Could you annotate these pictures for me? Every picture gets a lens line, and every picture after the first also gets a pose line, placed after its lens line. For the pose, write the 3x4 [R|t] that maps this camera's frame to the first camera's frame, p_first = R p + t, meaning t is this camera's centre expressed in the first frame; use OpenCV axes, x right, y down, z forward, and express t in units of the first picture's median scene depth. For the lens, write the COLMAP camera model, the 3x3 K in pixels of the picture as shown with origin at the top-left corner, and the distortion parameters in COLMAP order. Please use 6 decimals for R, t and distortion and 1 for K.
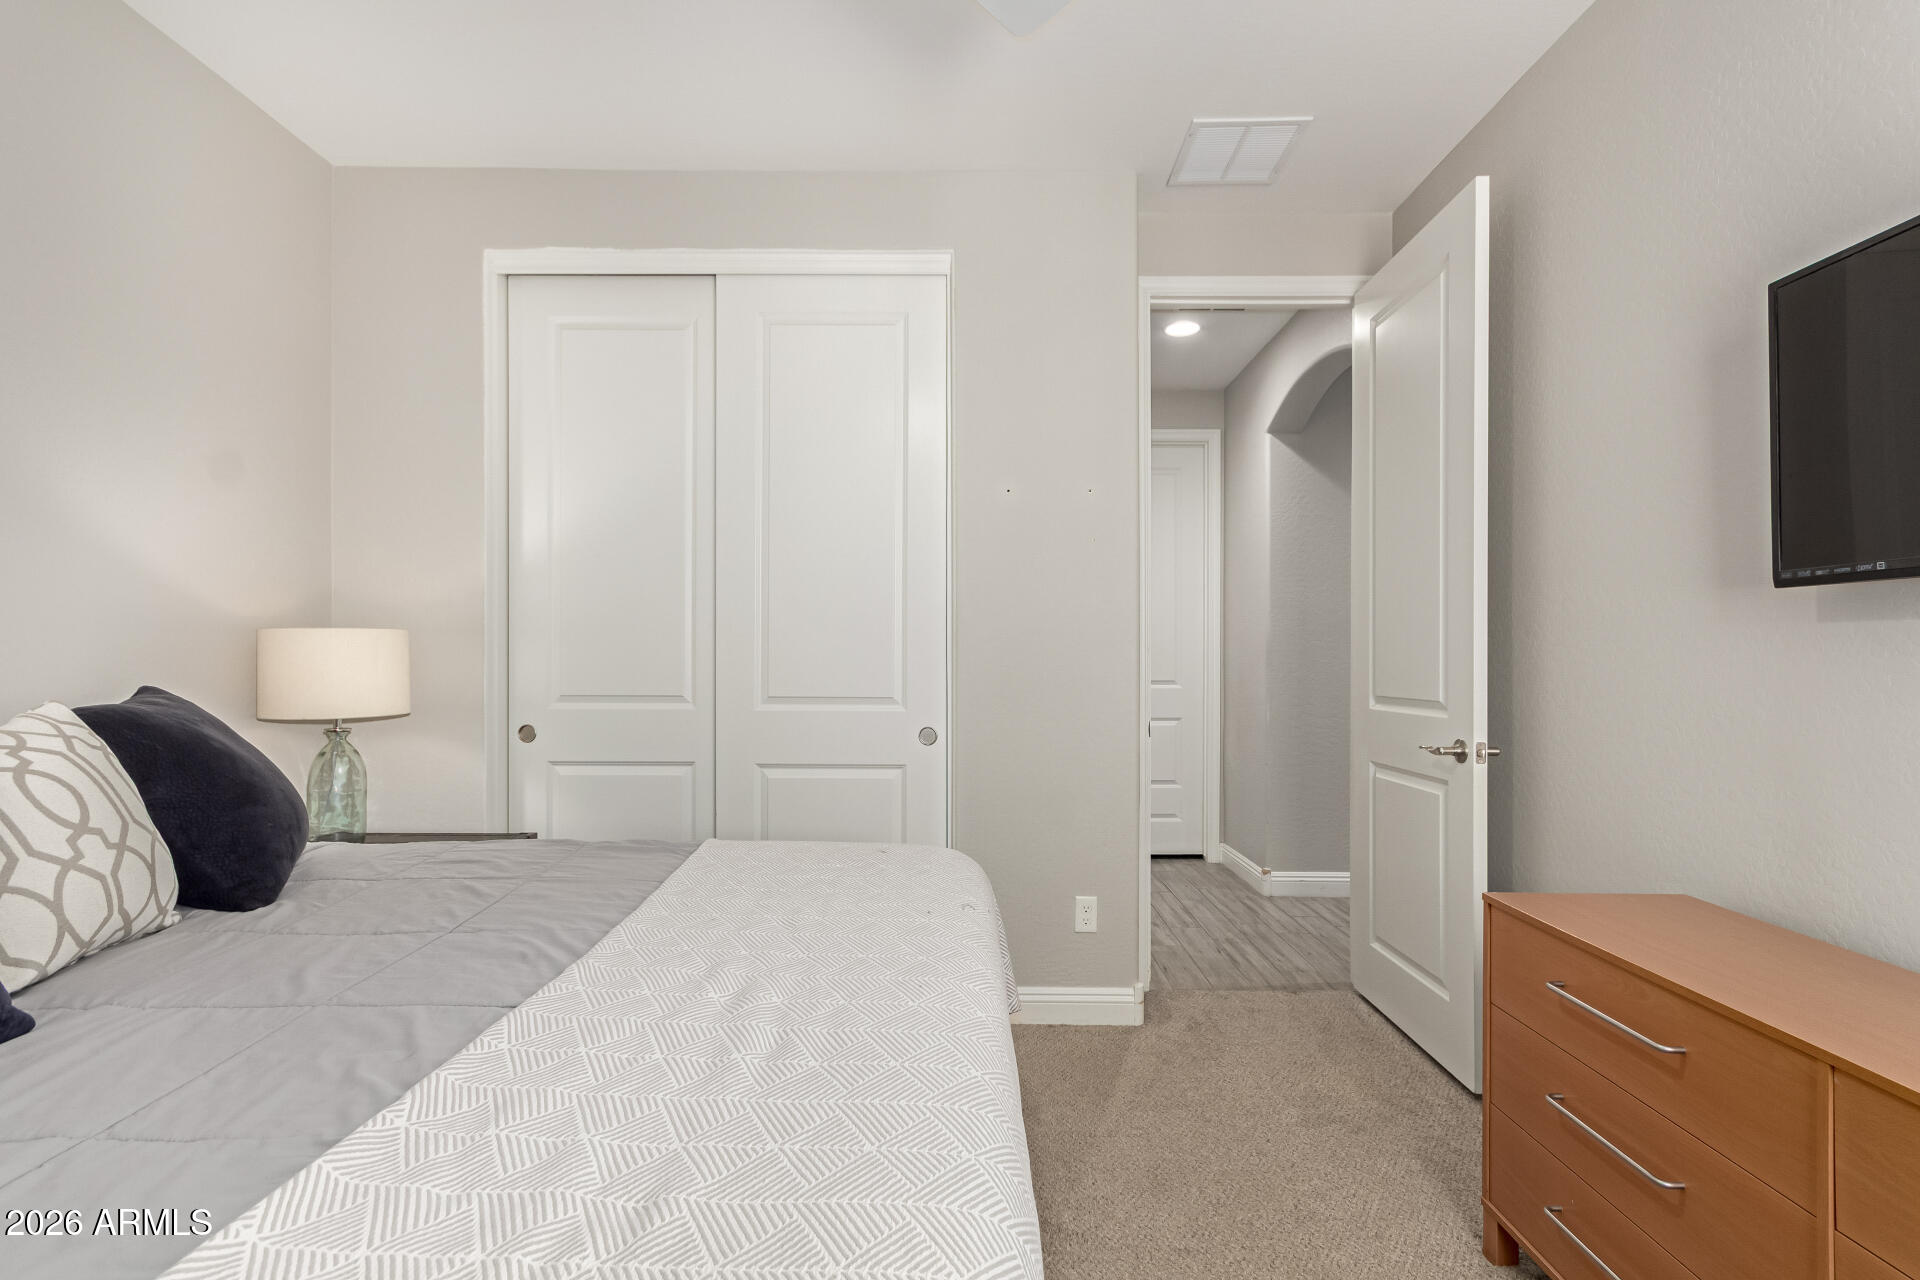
lens RADIAL K [[887.8, 0, 957.9], [0, 887.8, 644.4], [0, 0, 1]] dist [0.004223, 0.001131]
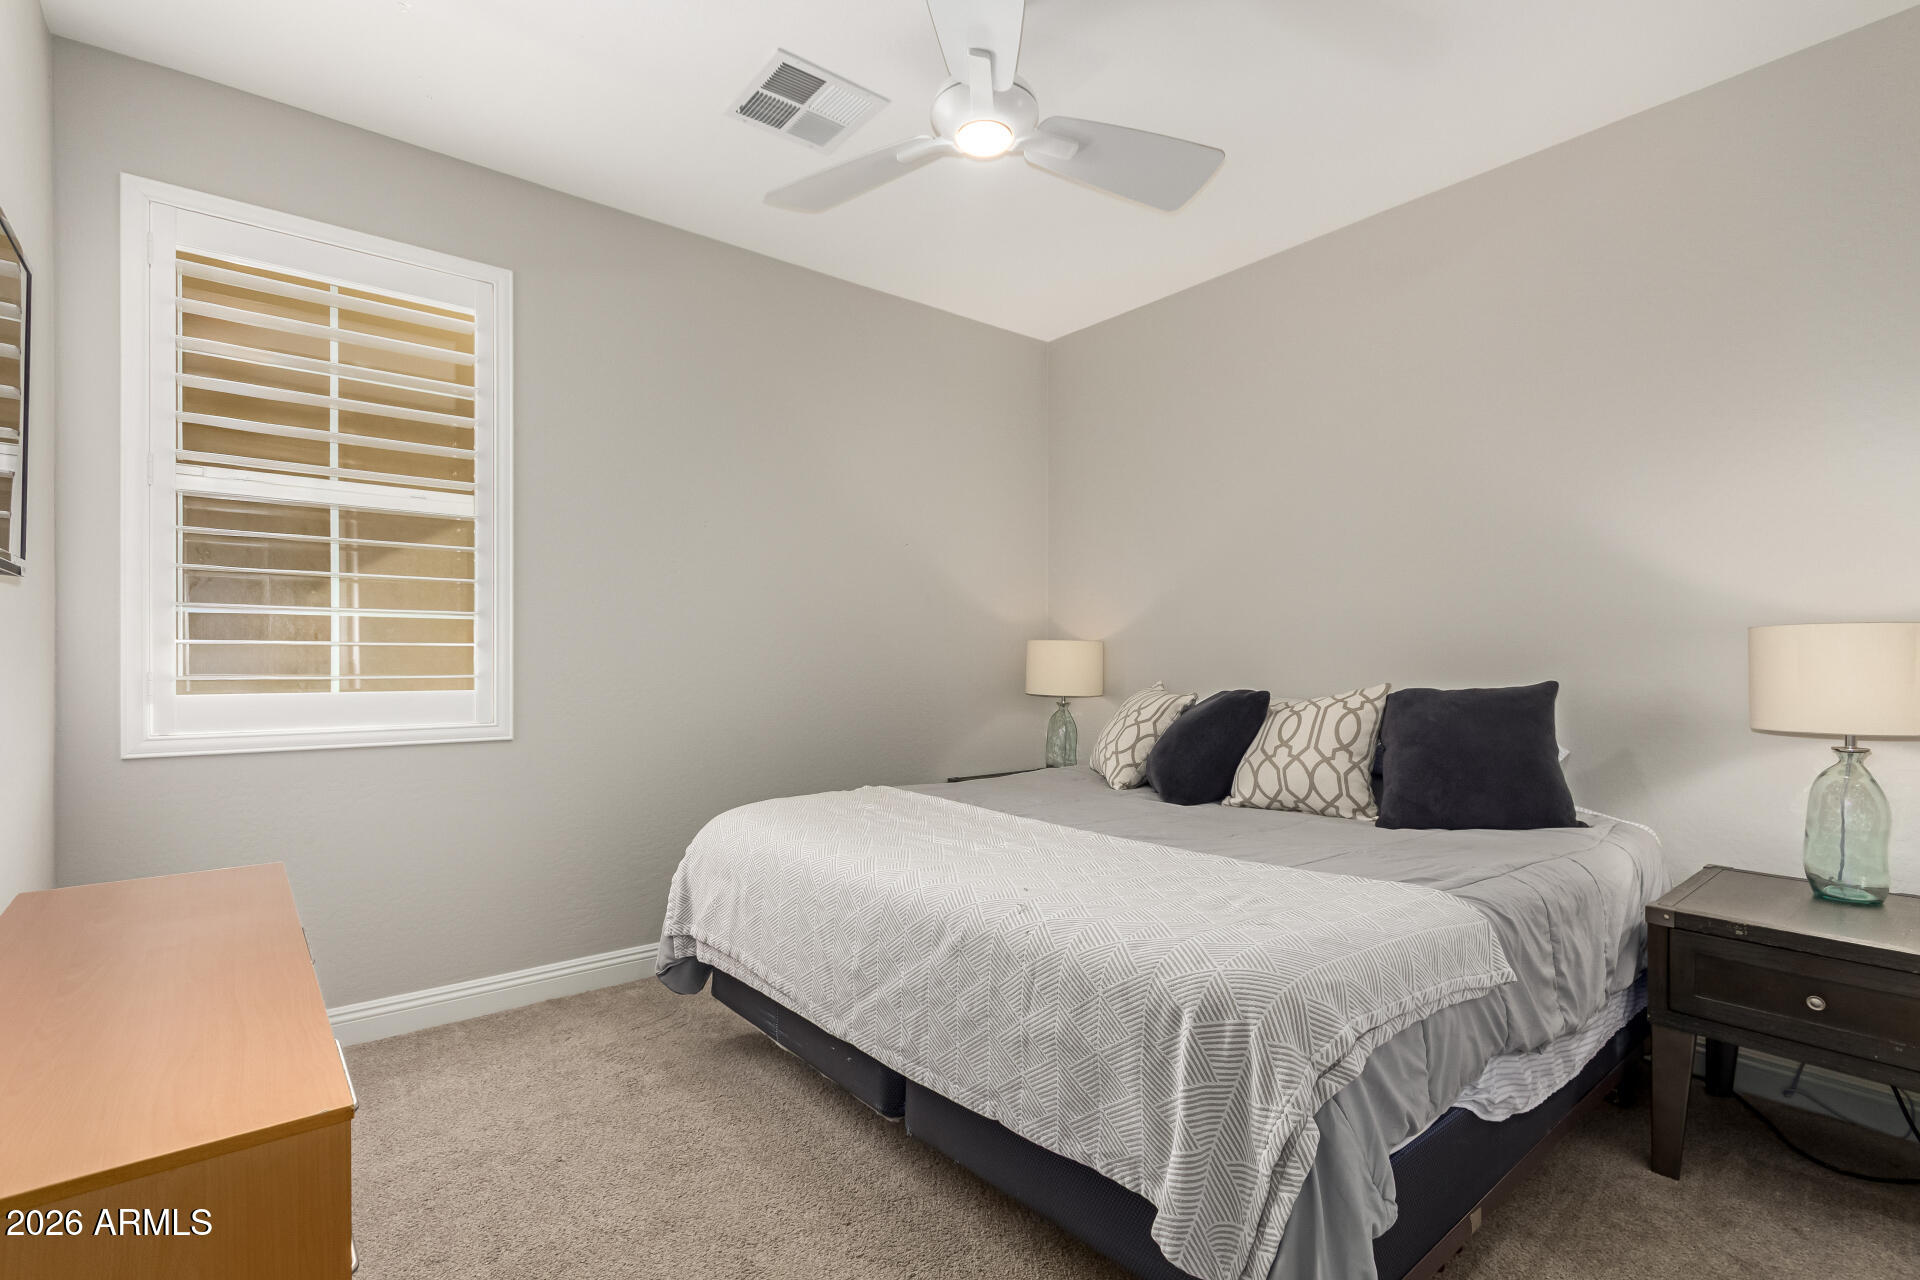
lens RADIAL K [[887.8, 0, 960.0], [0, 887.8, 653.2], [0, 0, 1]] dist [0.004223, 0.001131]
pose [[-0.760346, -0.006471, -0.649486, 0.437688], [0.001472, 0.999931, -0.011686, 0.018695], [0.649517, -0.009841, -0.760283, 1.102515]]
